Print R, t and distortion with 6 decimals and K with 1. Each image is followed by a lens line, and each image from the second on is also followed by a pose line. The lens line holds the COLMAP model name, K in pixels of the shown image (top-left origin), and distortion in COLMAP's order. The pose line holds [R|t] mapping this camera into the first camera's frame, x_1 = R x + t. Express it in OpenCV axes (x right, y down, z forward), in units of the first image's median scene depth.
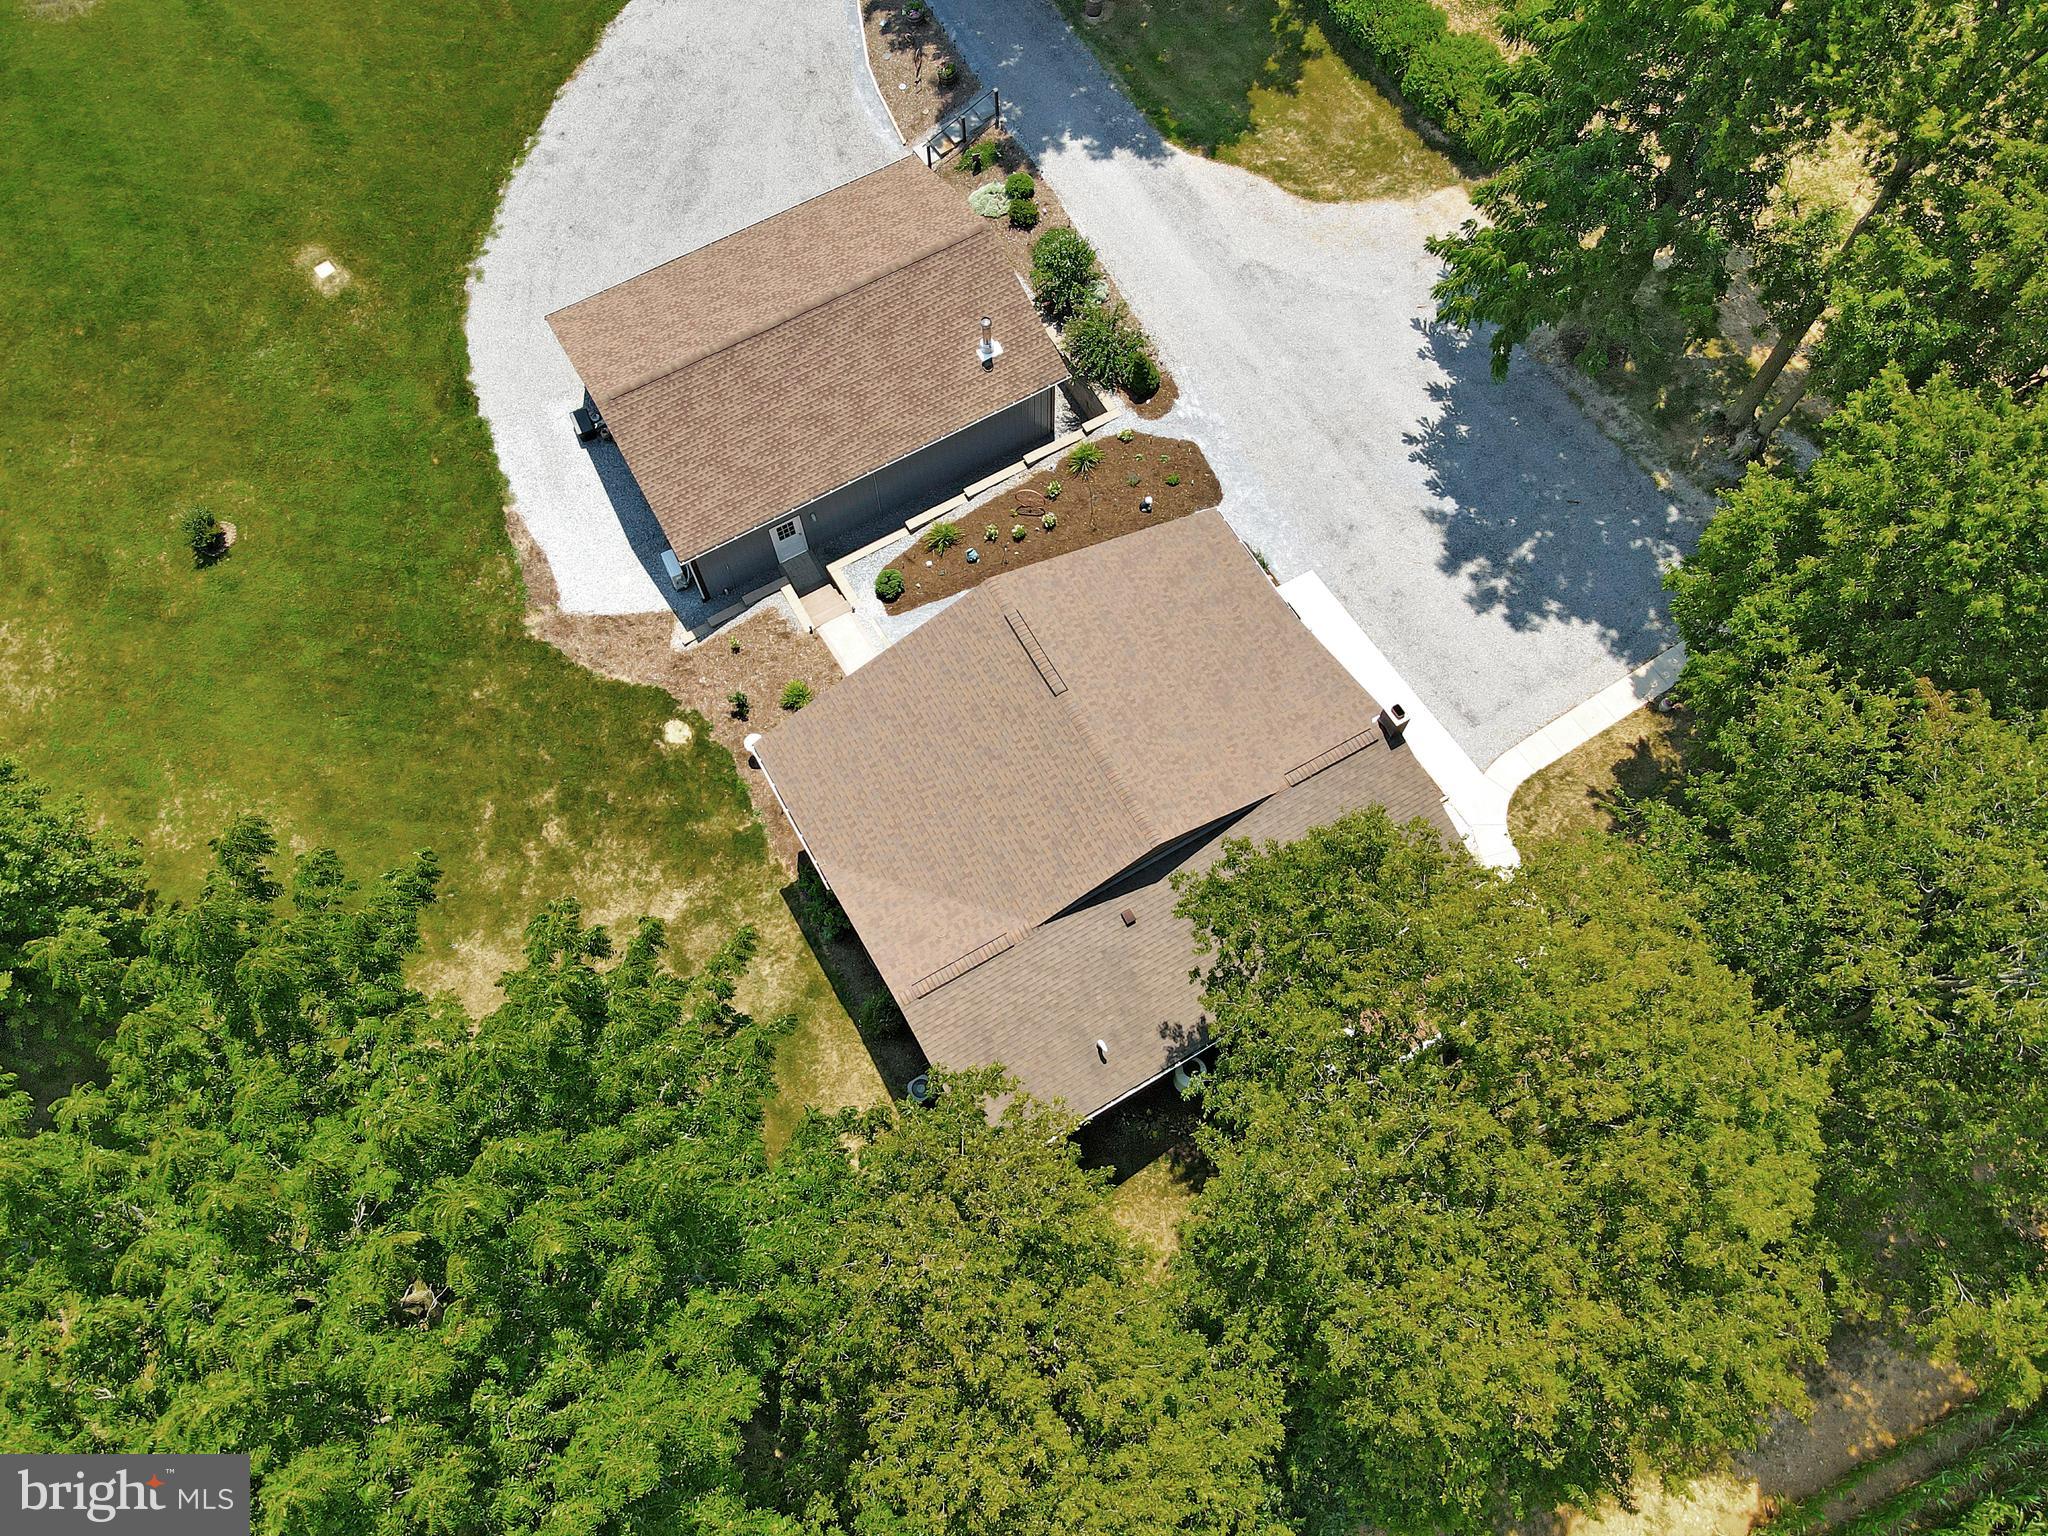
lens RADIAL K [[1508.5, 0, 1033.8], [0, 1508.5, 755.8], [0, 0, 1]] dist [0.014181, 0.009884]
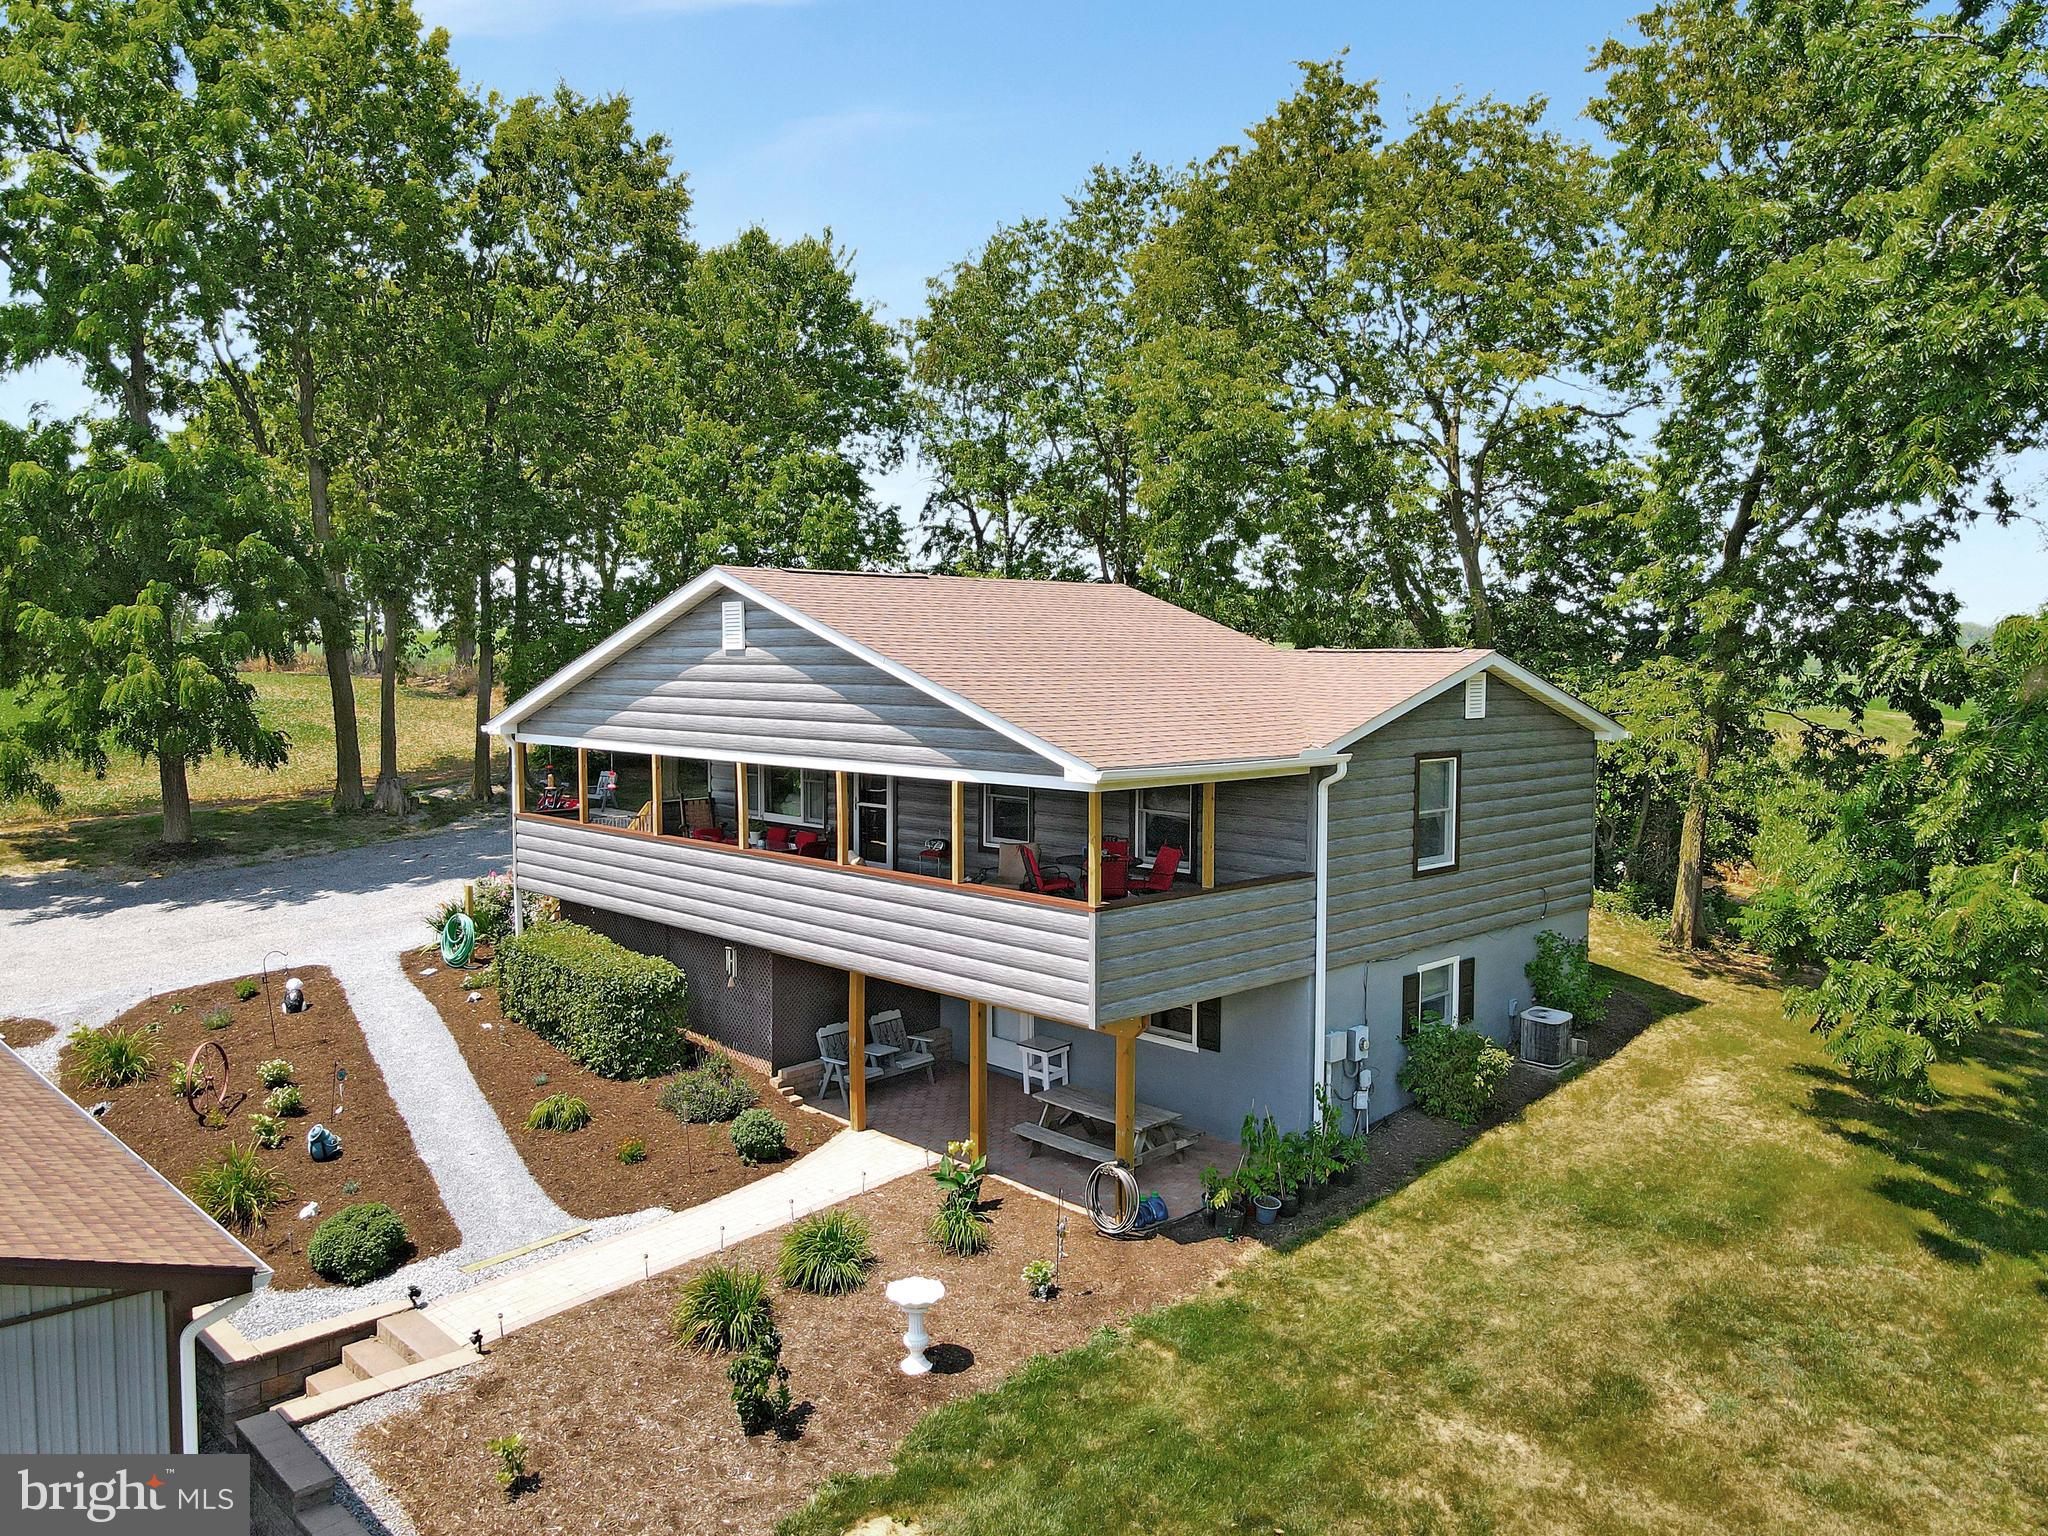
lens RADIAL K [[1508.5, 0, 1025.9], [0, 1508.5, 776.4], [0, 0, 1]] dist [0.014181, 0.009884]
pose [[-0.248432, -0.072654, 0.965921, -0.459297], [0.895814, 0.362130, 0.257640, -0.102542], [-0.368508, 0.929292, -0.024880, 0.833685]]
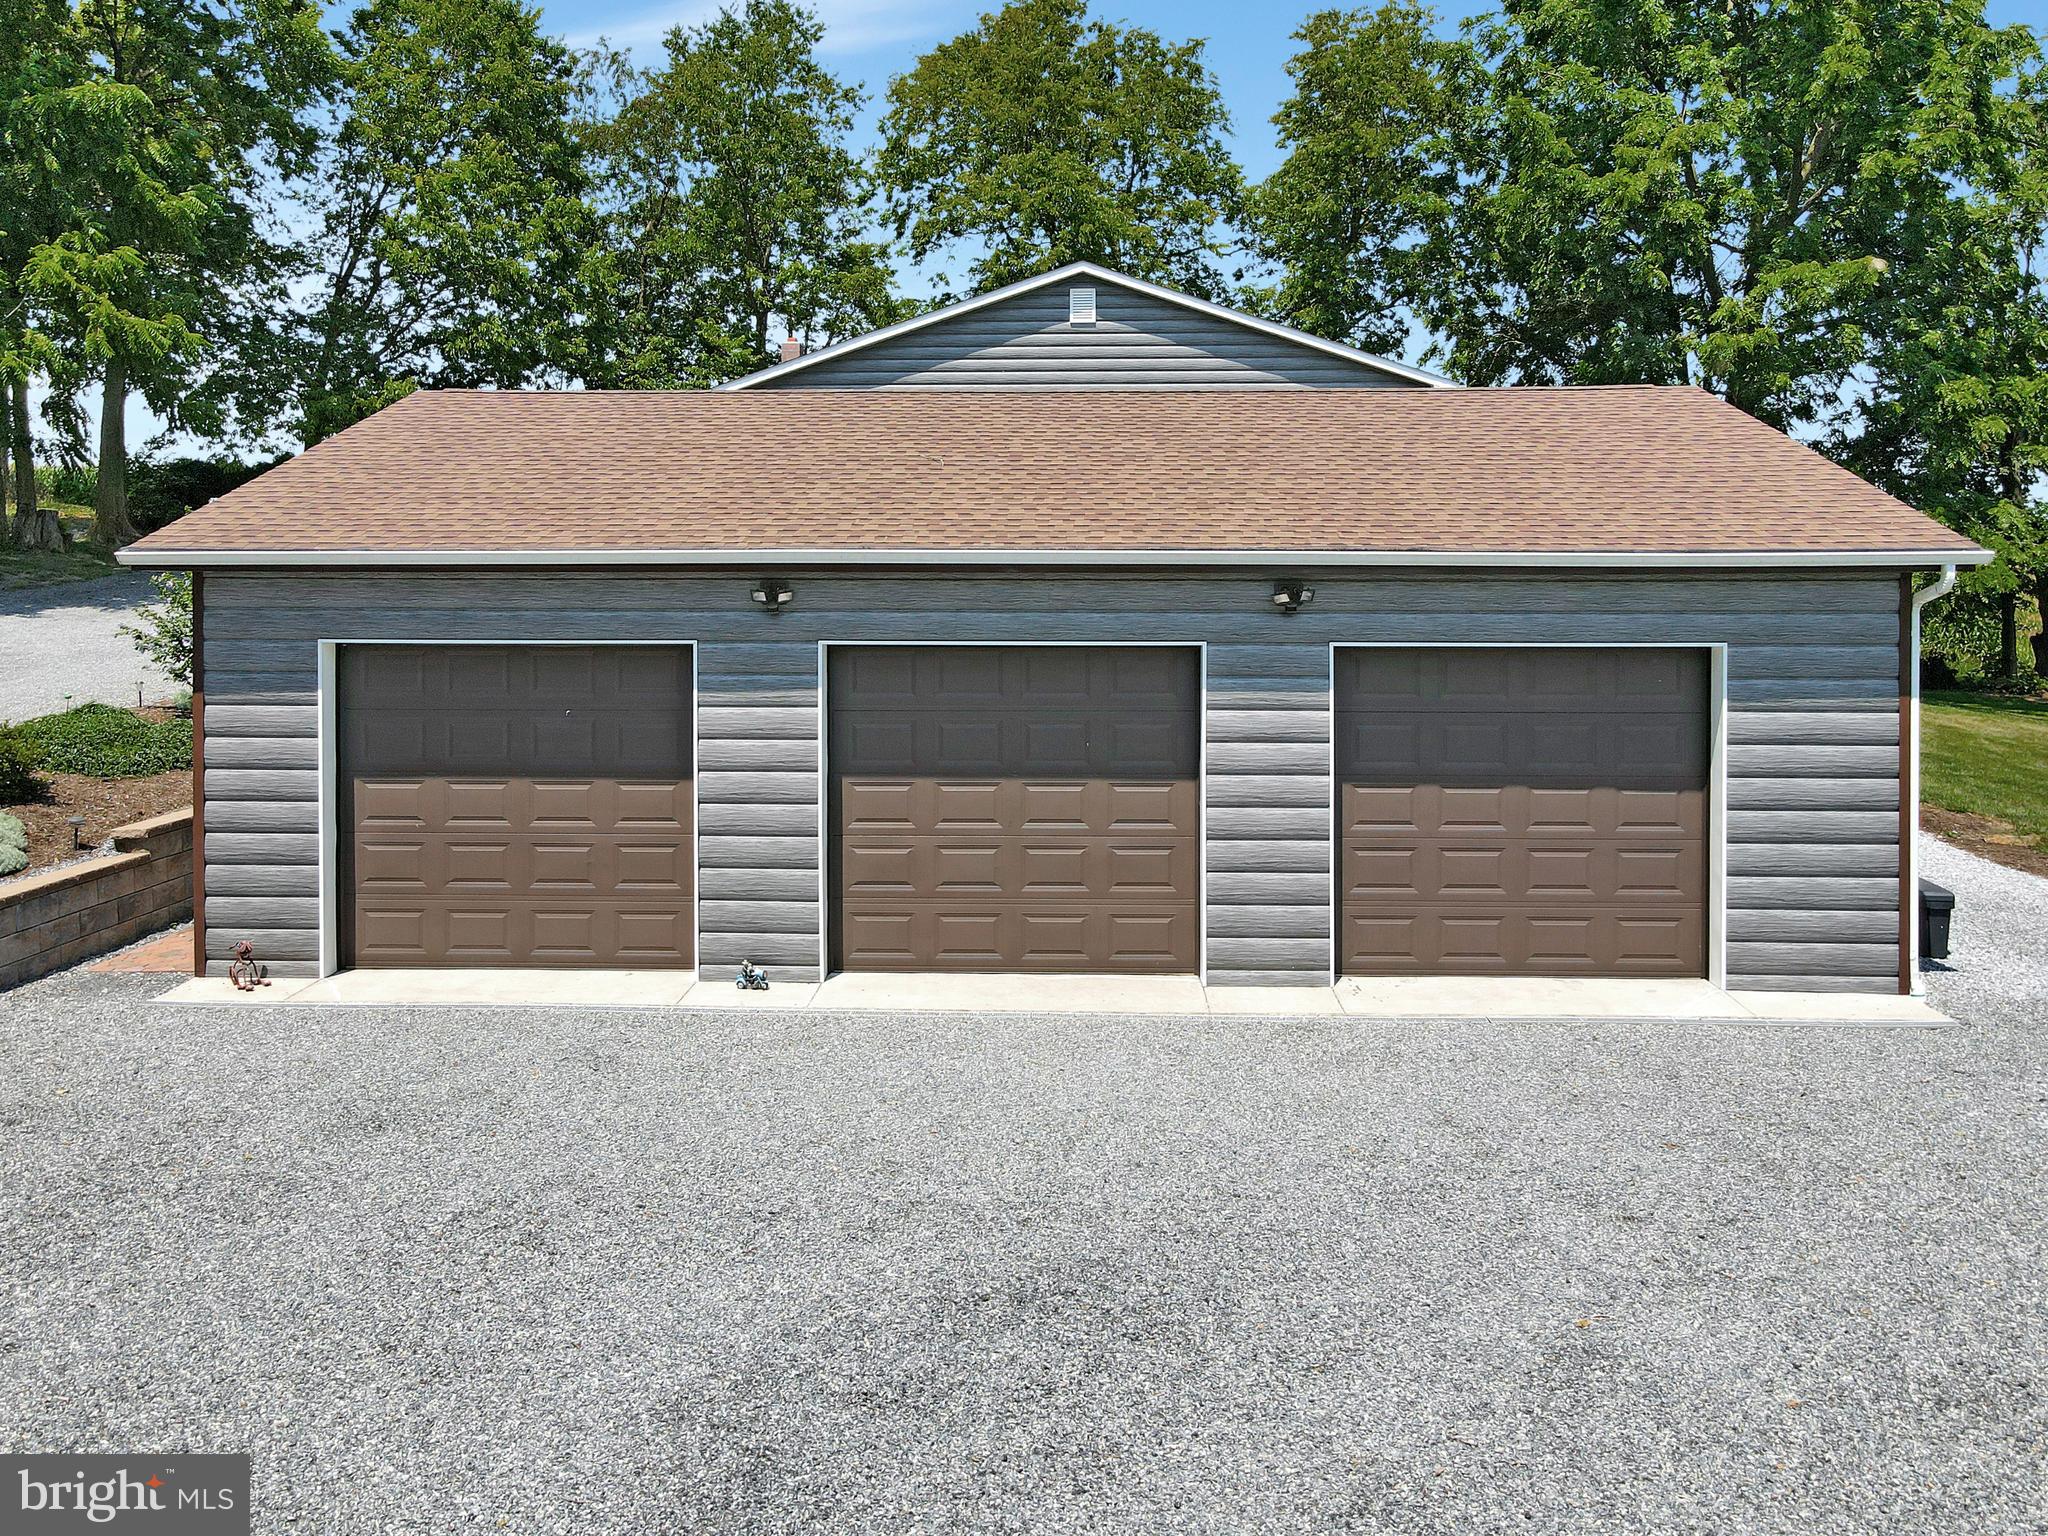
lens RADIAL K [[1550.9, 0, 1047.5], [0, 1550.9, 635.3], [0, 0, 1]] dist [-0.003823, -0.008253]
pose [[-0.857024, -0.013502, 0.515099, -0.326556], [0.481029, 0.337392, 0.809183, -0.540264], [-0.184716, 0.941267, -0.282659, 1.112013]]
